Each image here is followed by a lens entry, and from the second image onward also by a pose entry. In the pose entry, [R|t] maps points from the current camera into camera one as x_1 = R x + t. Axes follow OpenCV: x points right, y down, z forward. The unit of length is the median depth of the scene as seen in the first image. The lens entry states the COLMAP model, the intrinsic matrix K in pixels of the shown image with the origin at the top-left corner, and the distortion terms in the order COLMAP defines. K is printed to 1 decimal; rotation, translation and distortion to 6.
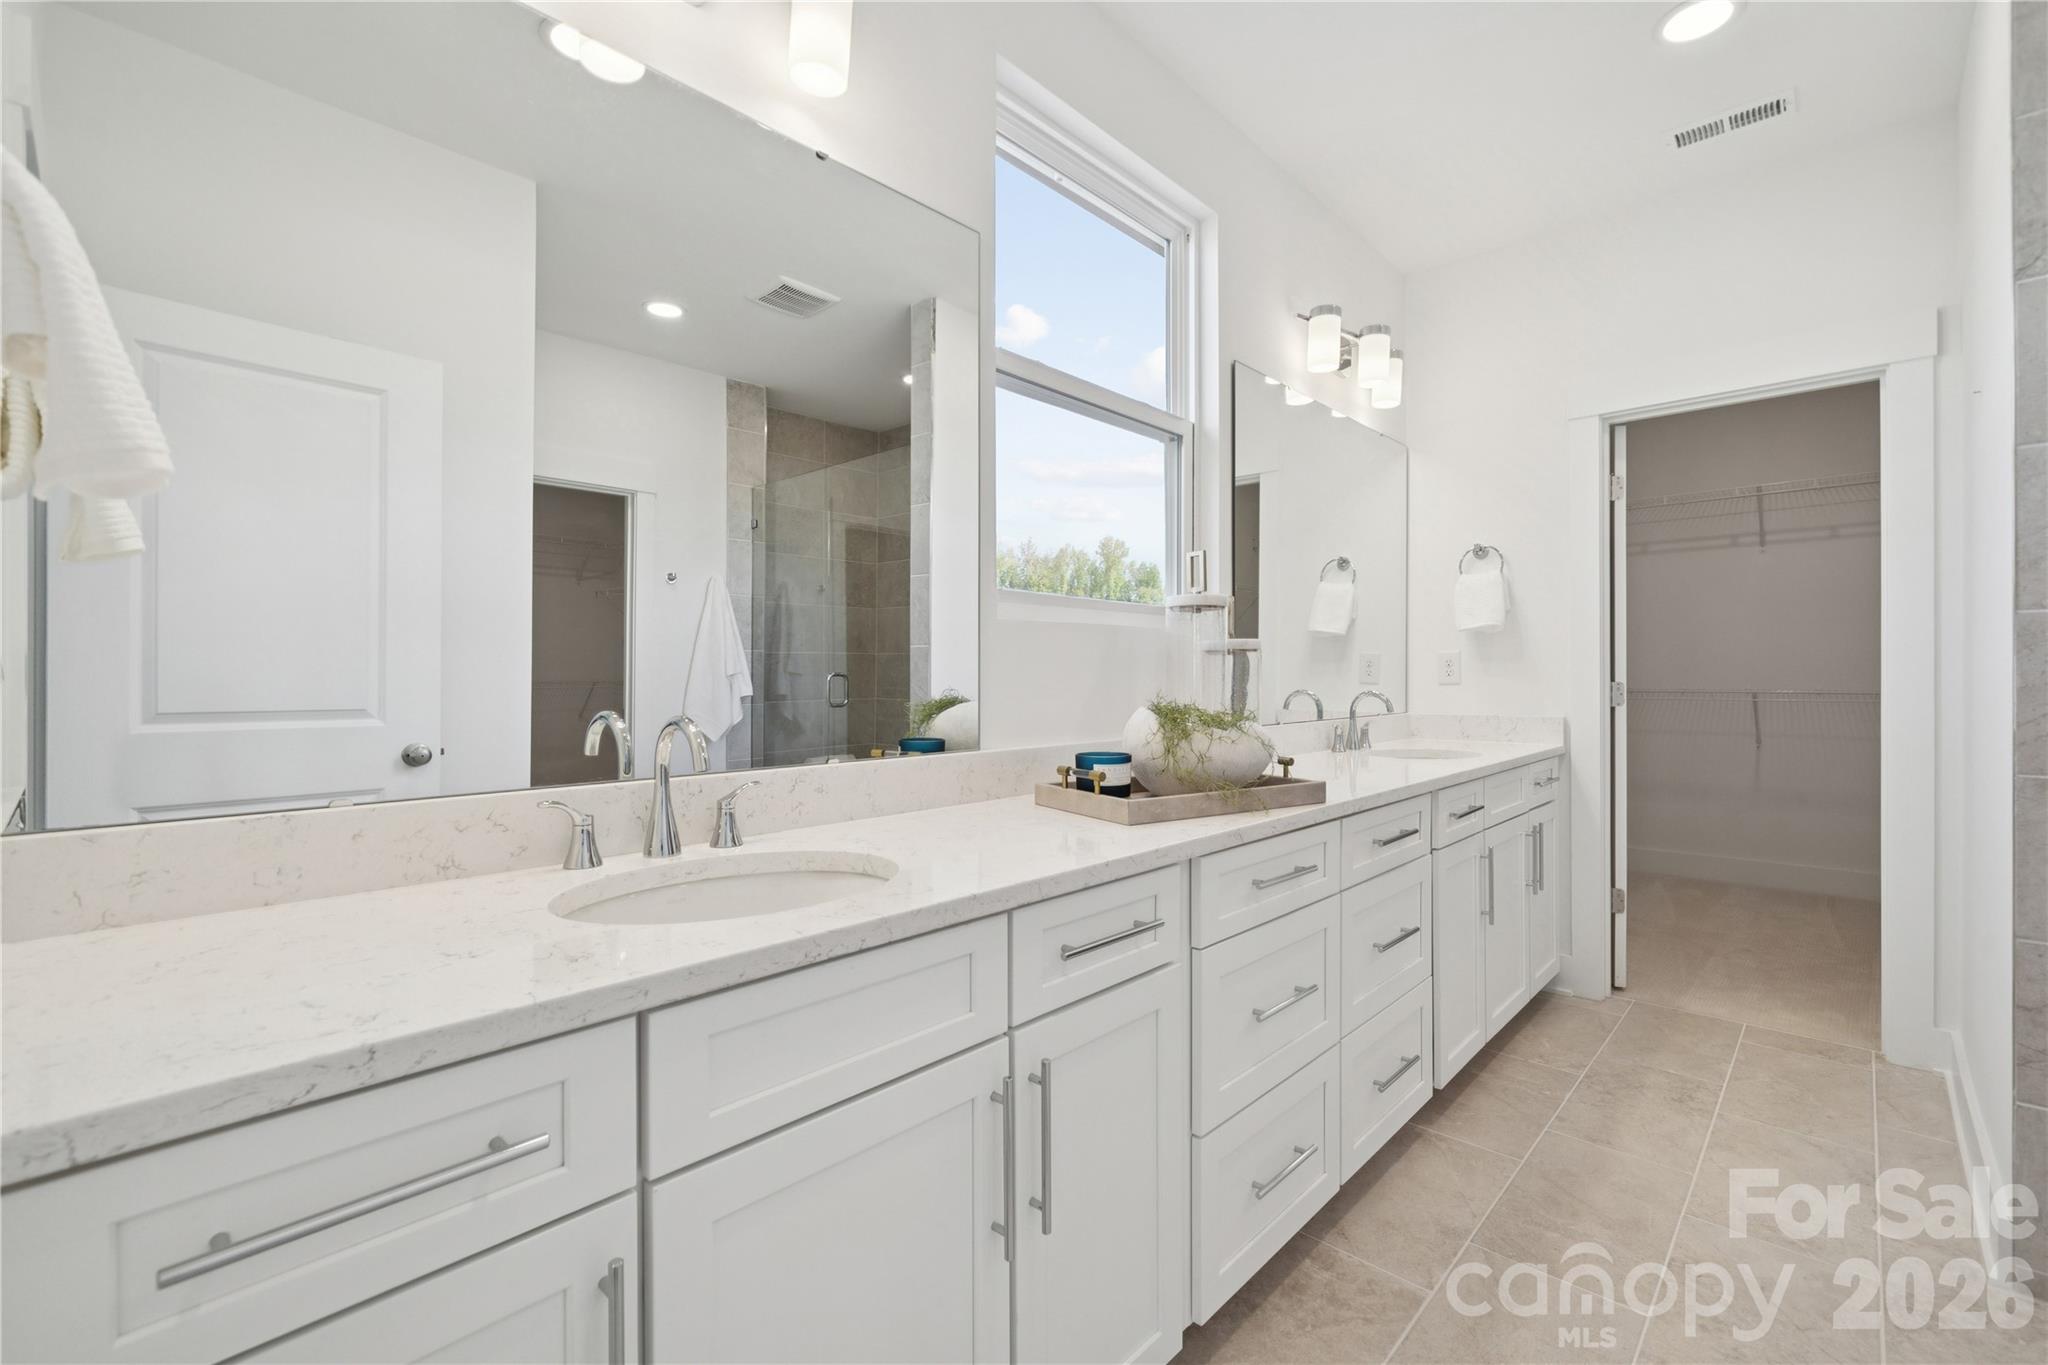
lens RADIAL K [[880.0, 0, 1024.8], [0, 880.0, 680.9], [0, 0, 1]] dist [-0.000303, 0.000183]
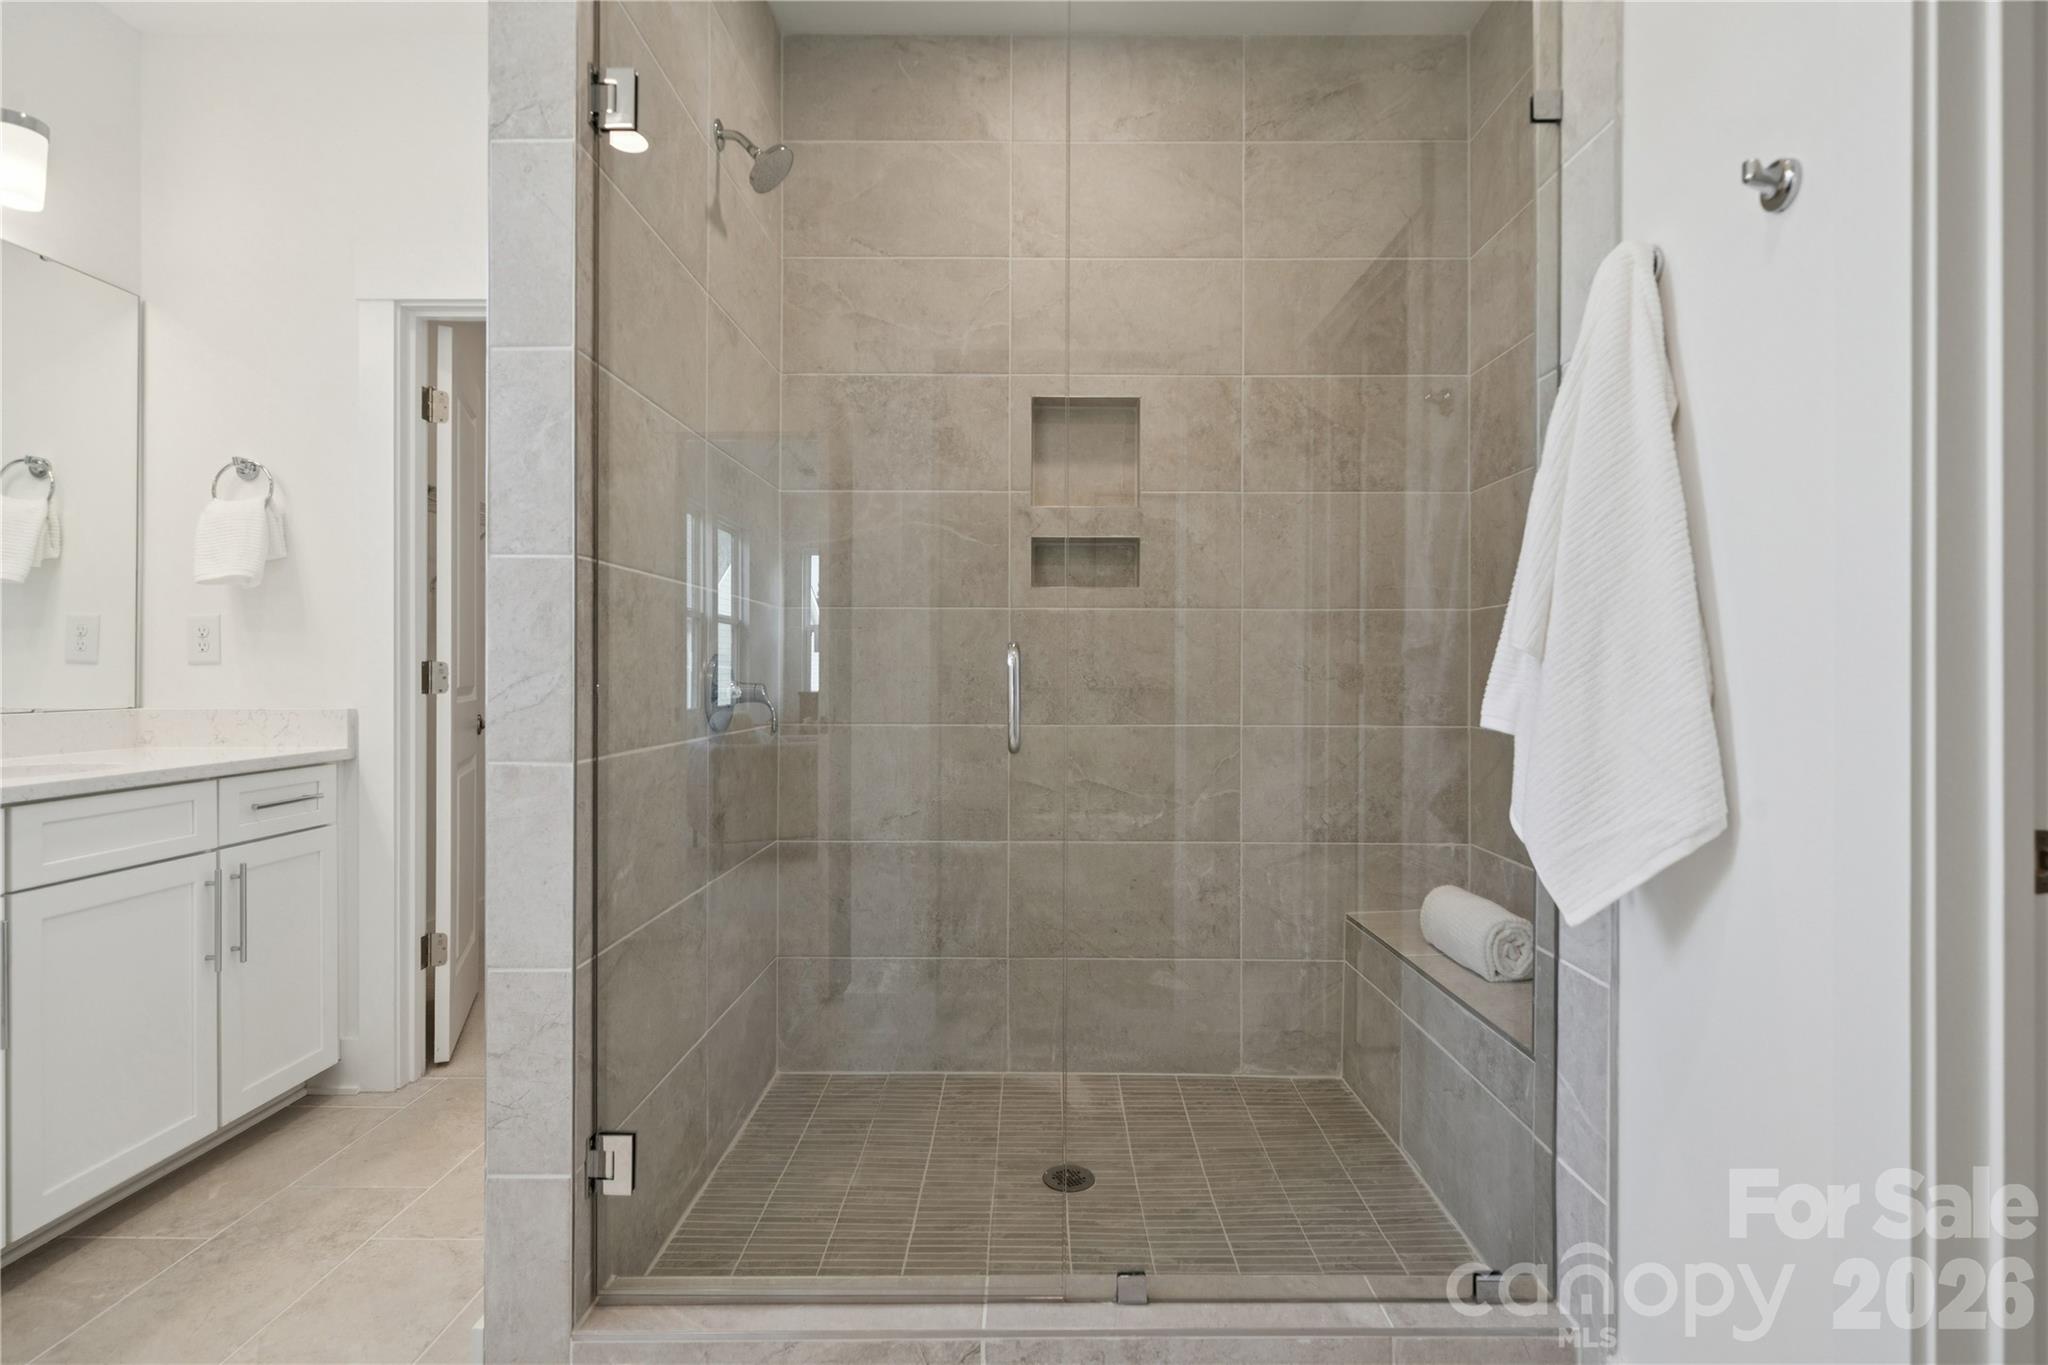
lens RADIAL K [[1050.3, 0, 1026.3], [0, 1050.3, 675.6], [0, 0, 1]] dist [0.002745, -0.000345]
pose [[0.735991, 0.000879, 0.676991, 0.443601], [0.000079, 0.999999, -0.001385, 0.015744], [-0.676991, 0.001073, 0.735990, -0.012033]]
